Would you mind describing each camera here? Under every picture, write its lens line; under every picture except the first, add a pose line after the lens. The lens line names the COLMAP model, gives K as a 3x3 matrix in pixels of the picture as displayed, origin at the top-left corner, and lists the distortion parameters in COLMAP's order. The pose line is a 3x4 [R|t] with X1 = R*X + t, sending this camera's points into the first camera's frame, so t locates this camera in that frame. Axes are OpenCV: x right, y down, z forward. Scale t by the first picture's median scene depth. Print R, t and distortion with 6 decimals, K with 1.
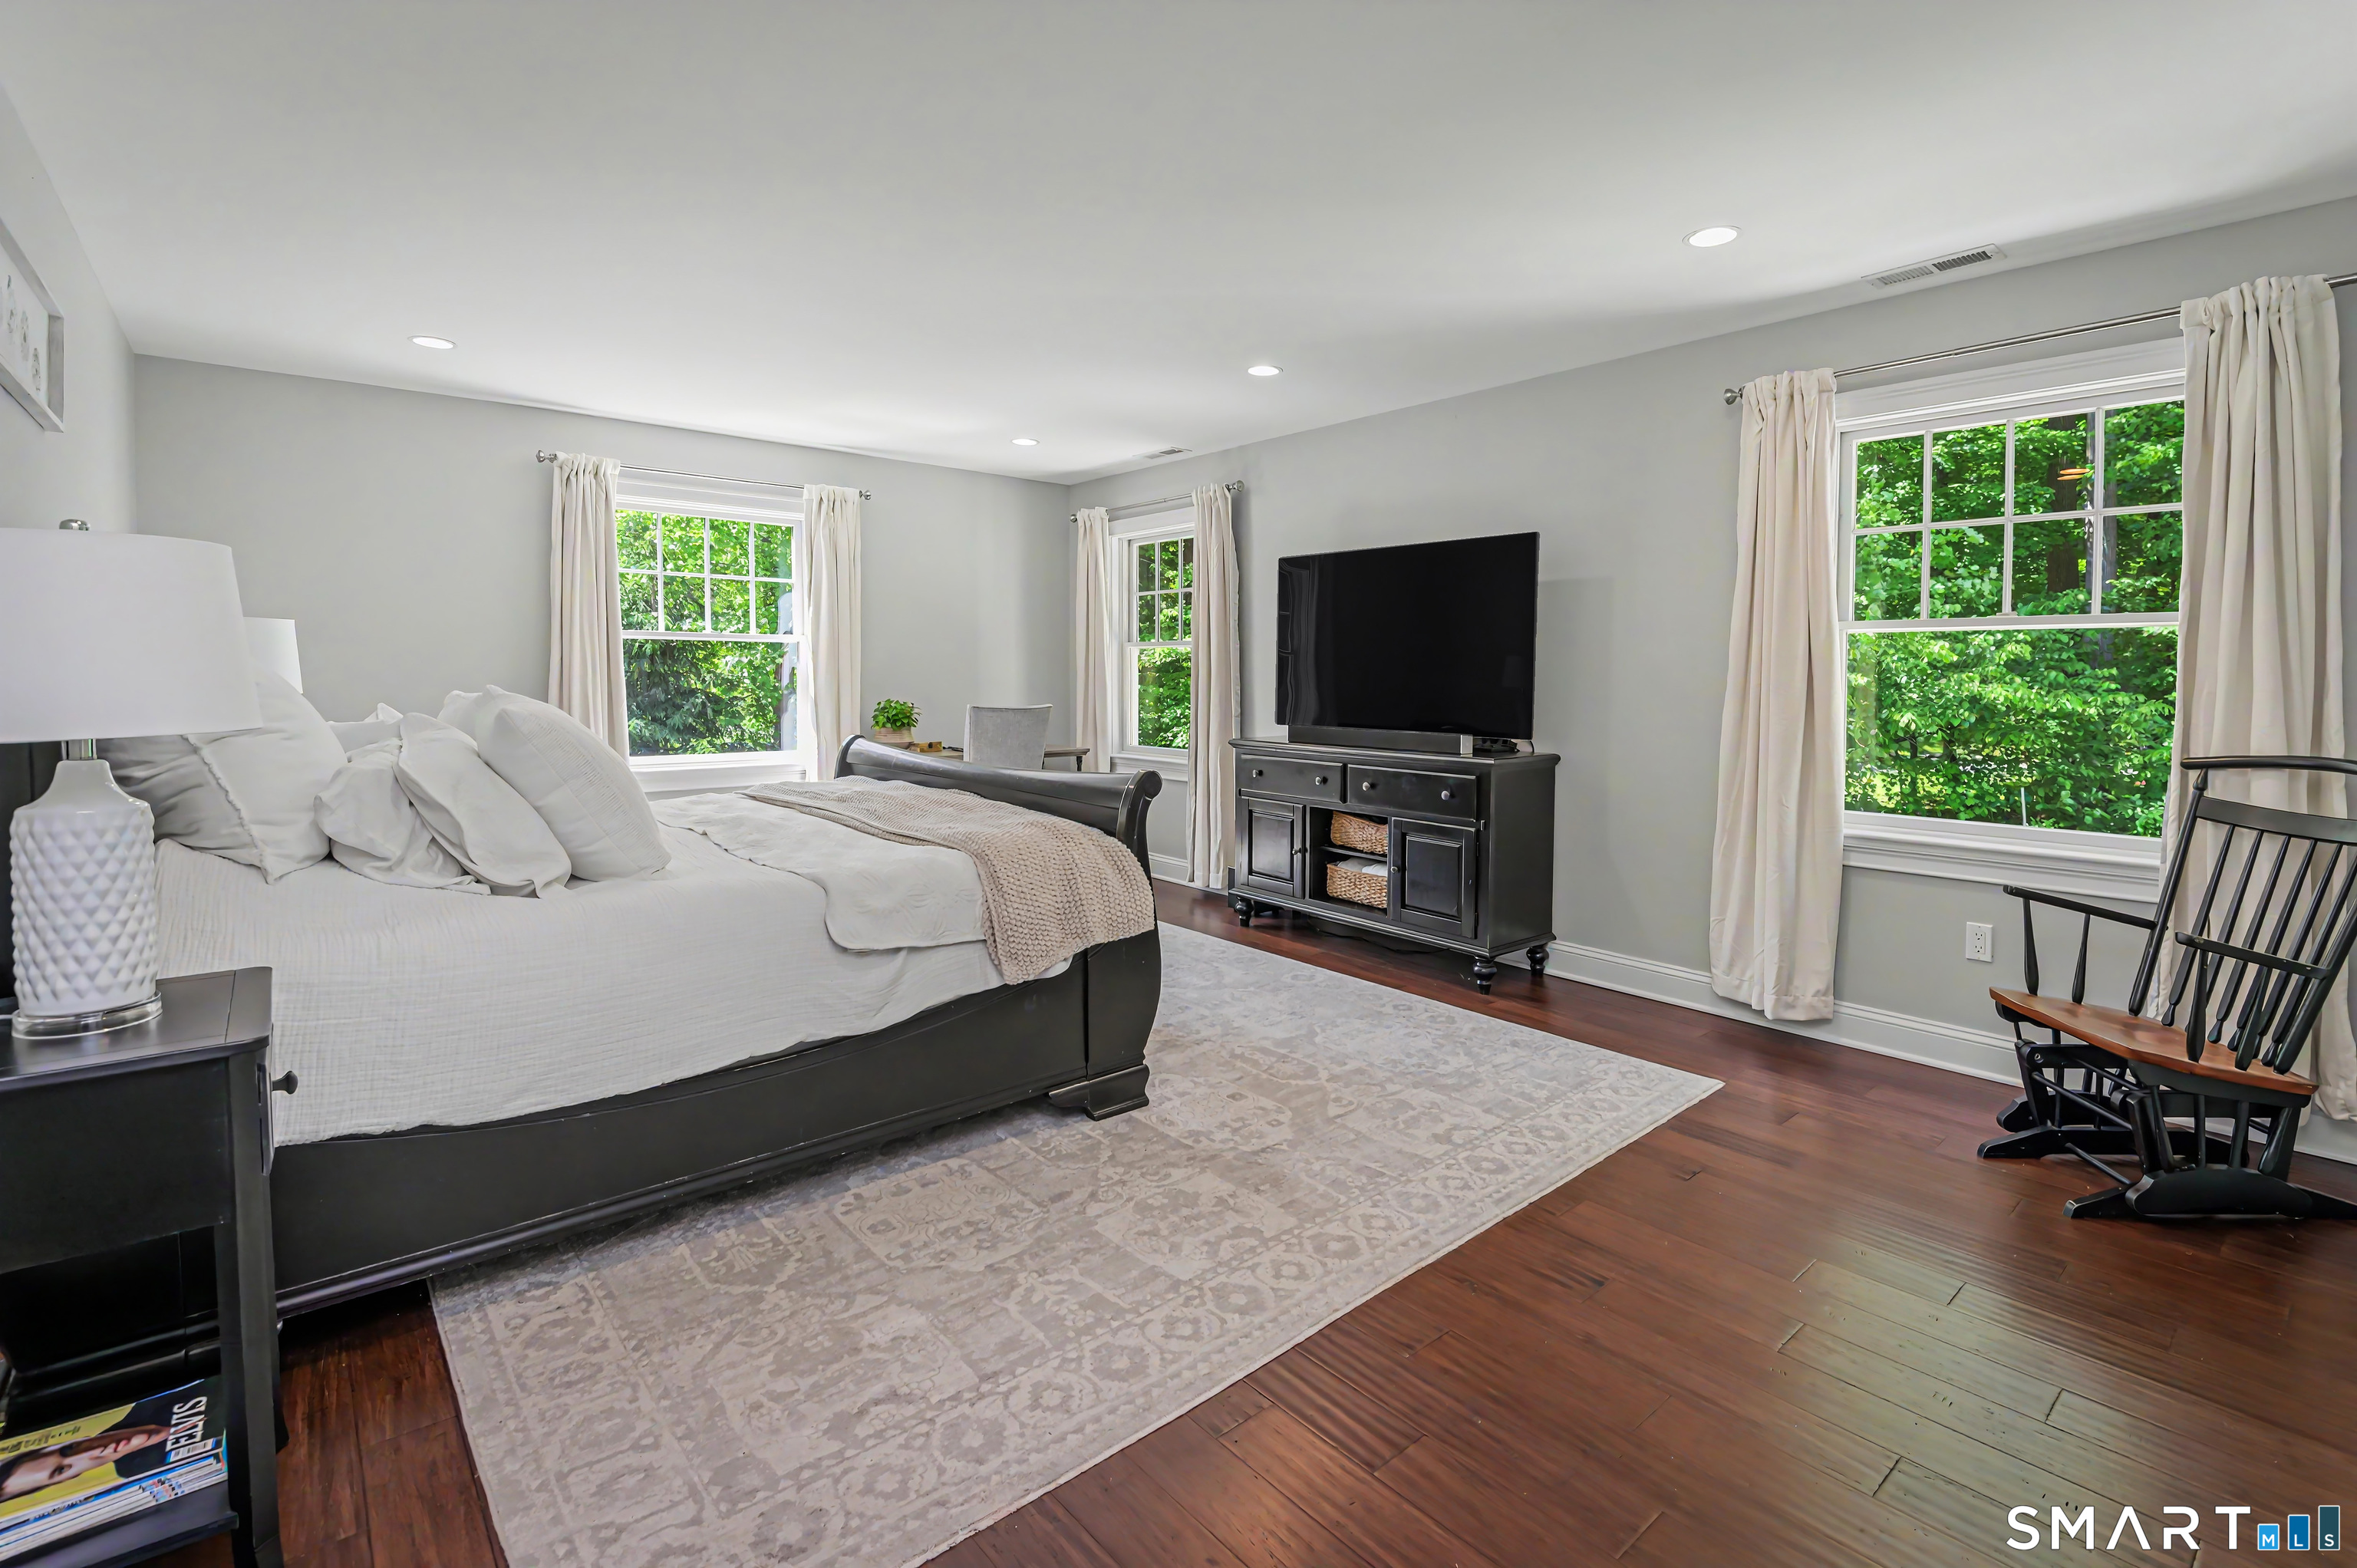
lens RADIAL K [[1022.8, 0, 1185.7], [0, 1022.8, 720.5], [0, 0, 1]] dist [0.002260, -0.022094]
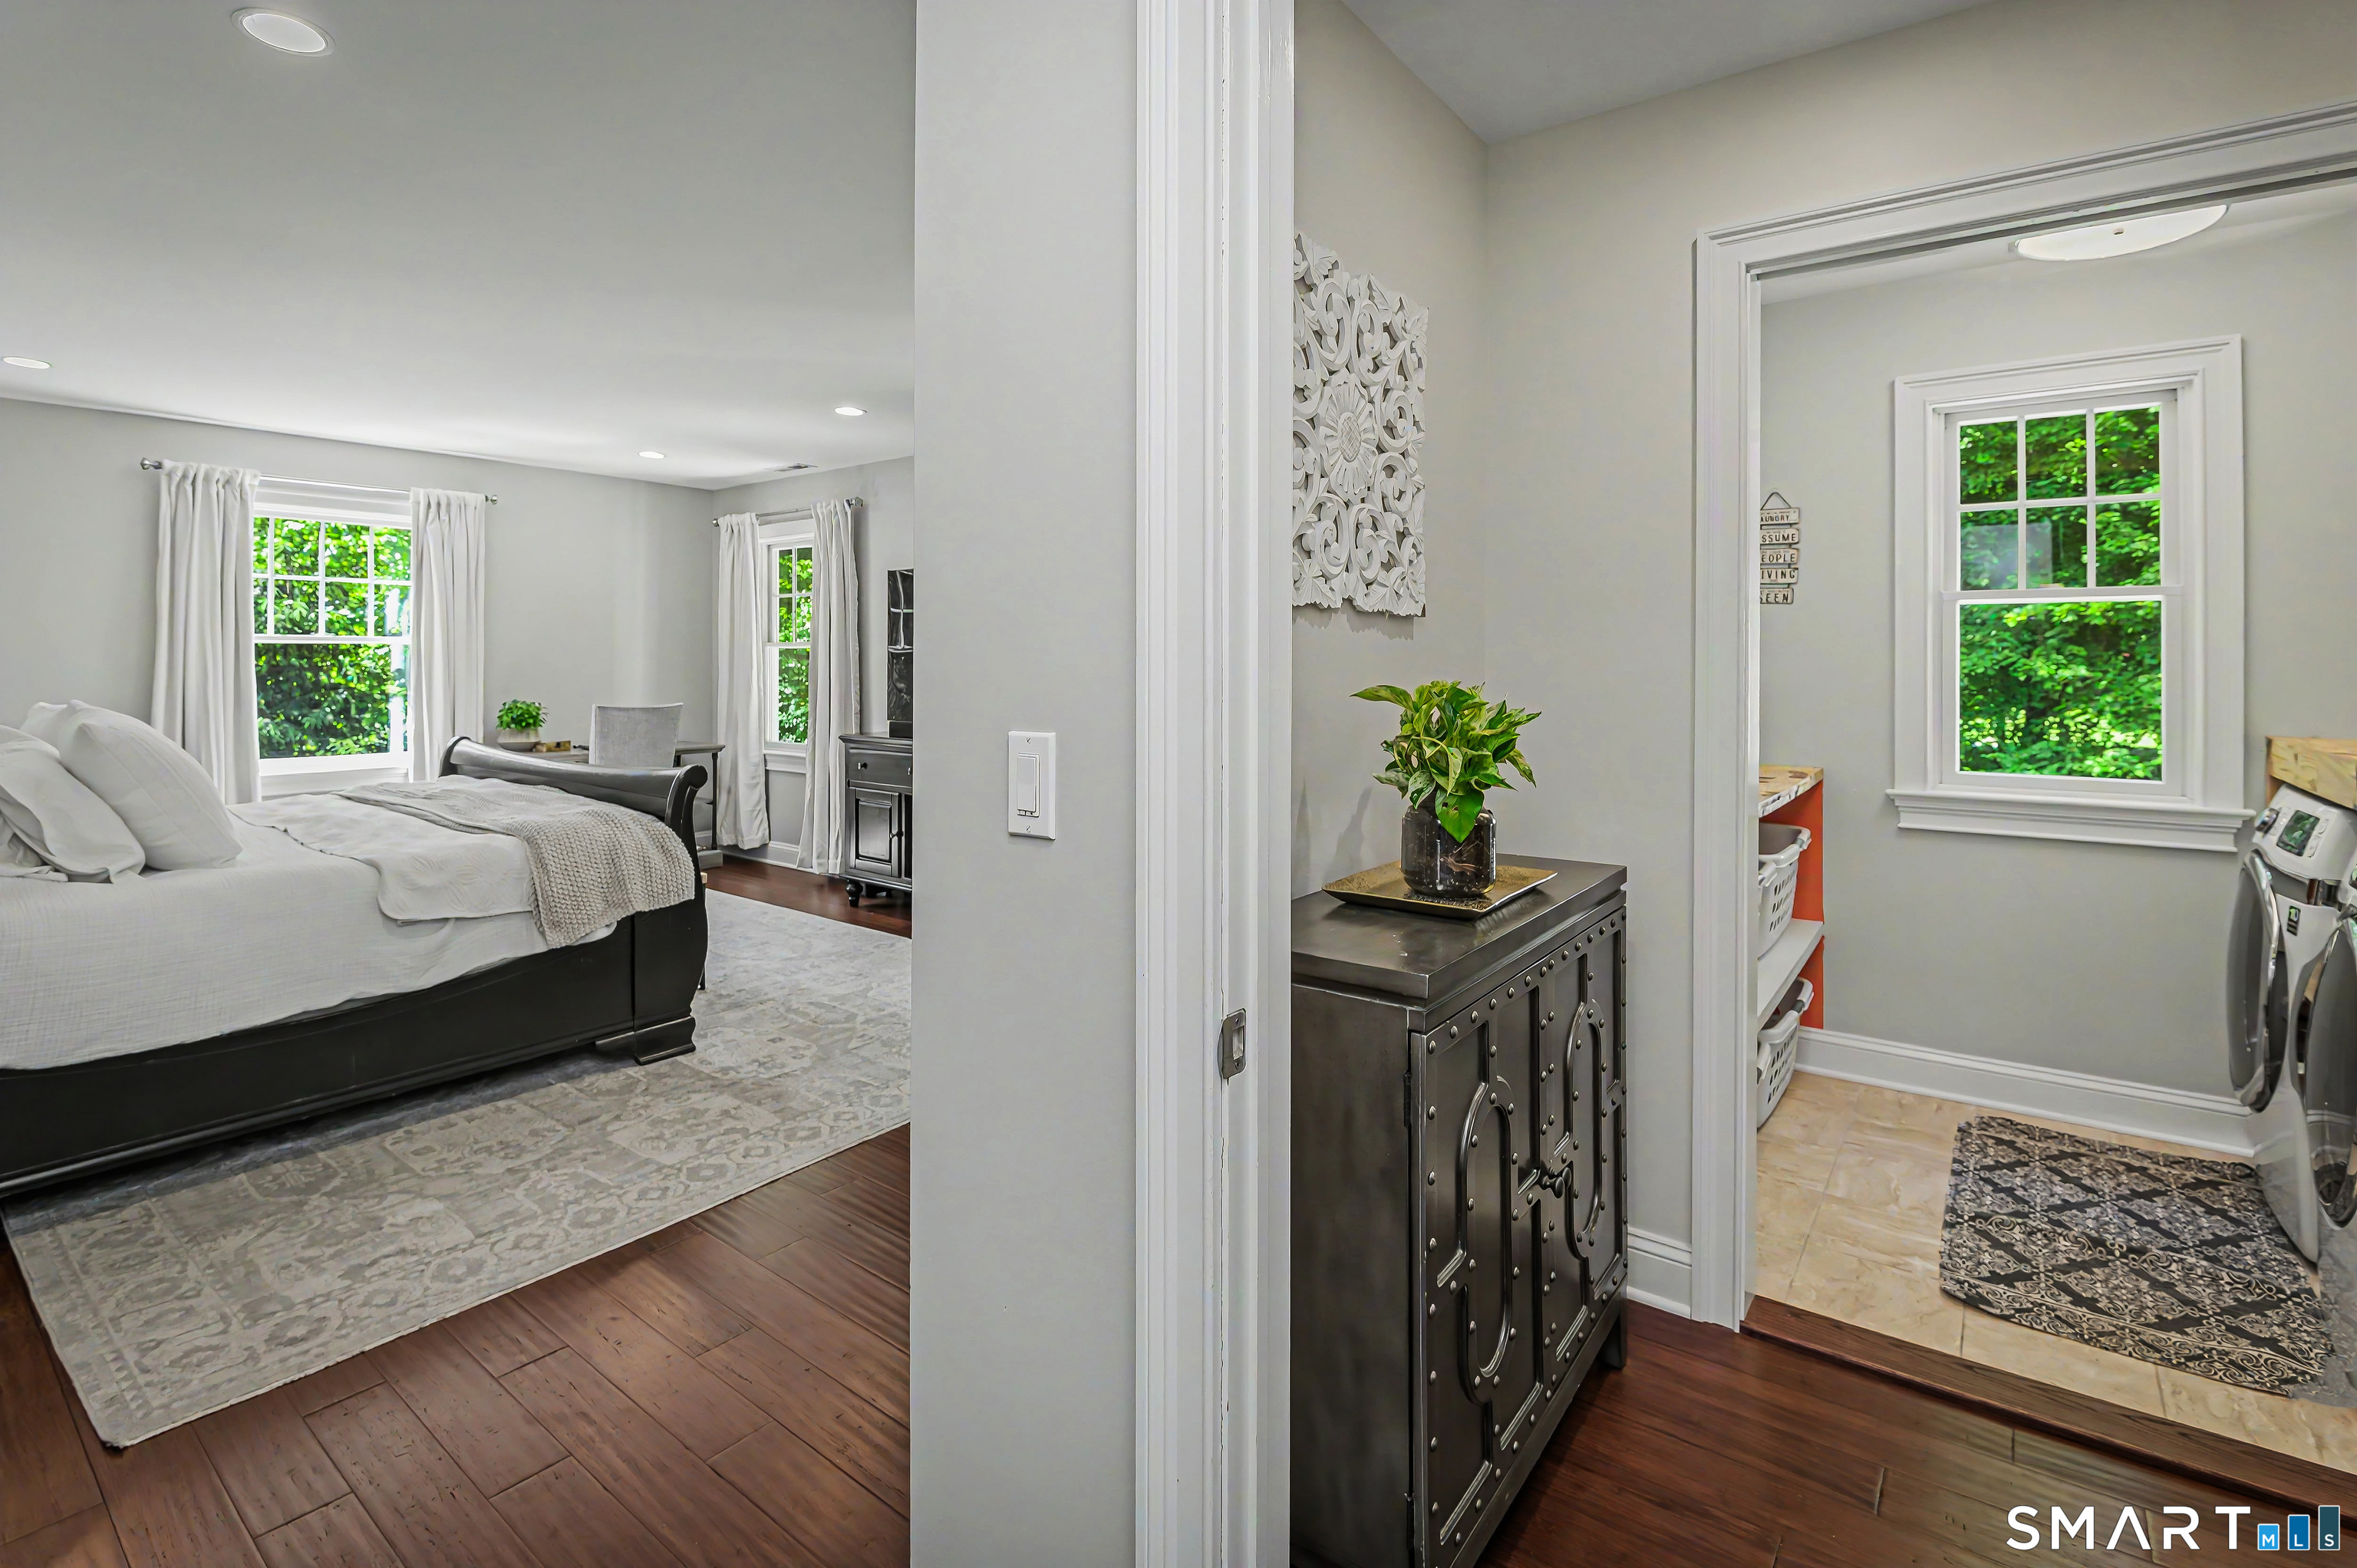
lens RADIAL K [[1081.1, 0, 1163.7], [0, 1081.1, 647.5], [0, 0, 1]] dist [-0.046311, 0.000954]
pose [[0.978506, -0.003961, 0.206178, 0.290152], [0.015385, 0.998431, -0.053833, -0.013539], [-0.205641, 0.055848, 0.977033, -0.394304]]
